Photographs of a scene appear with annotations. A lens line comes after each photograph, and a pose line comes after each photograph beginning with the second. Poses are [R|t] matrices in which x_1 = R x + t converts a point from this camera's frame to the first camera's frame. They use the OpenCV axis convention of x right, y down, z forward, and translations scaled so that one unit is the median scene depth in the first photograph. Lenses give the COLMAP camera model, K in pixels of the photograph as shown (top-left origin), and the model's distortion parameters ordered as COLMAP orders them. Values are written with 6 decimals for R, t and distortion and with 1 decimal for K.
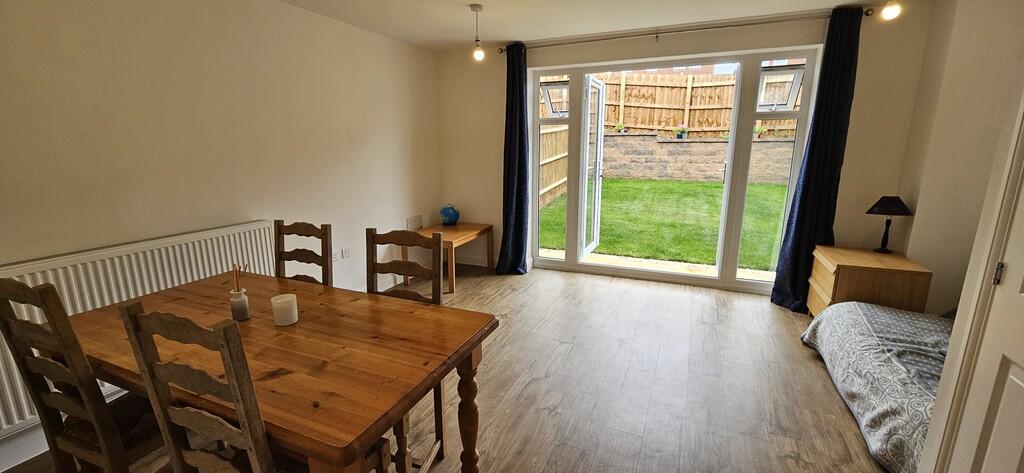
lens RADIAL K [[421.1, 0, 502.8], [0, 421.1, 233.9], [0, 0, 1]] dist [-0.000054, 0.000075]
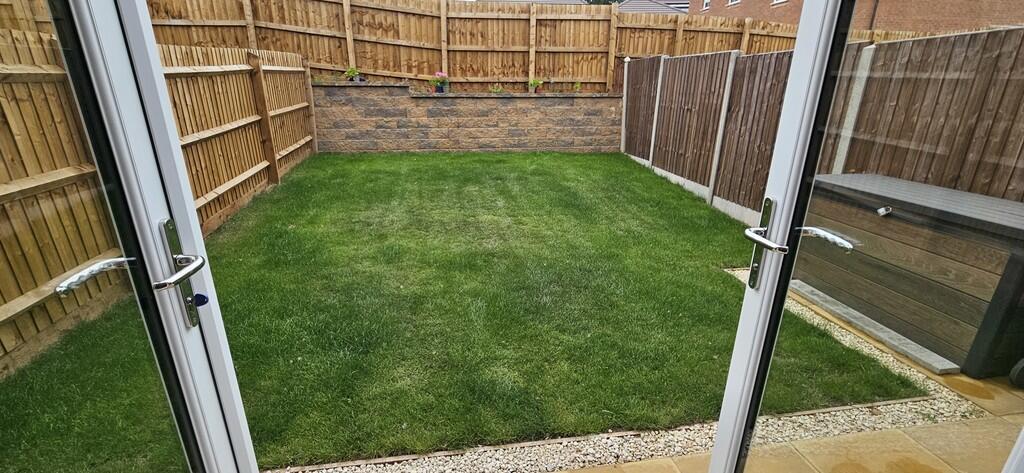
lens RADIAL K [[421.1, 0, 502.8], [0, 421.1, 233.9], [0, 0, 1]] dist [-0.000054, 0.000075]
pose [[0.843396, -0.160519, 0.512754, 0.107025], [0.107658, 0.985463, 0.131422, -0.073013], [-0.526396, -0.055638, 0.848417, 0.328341]]
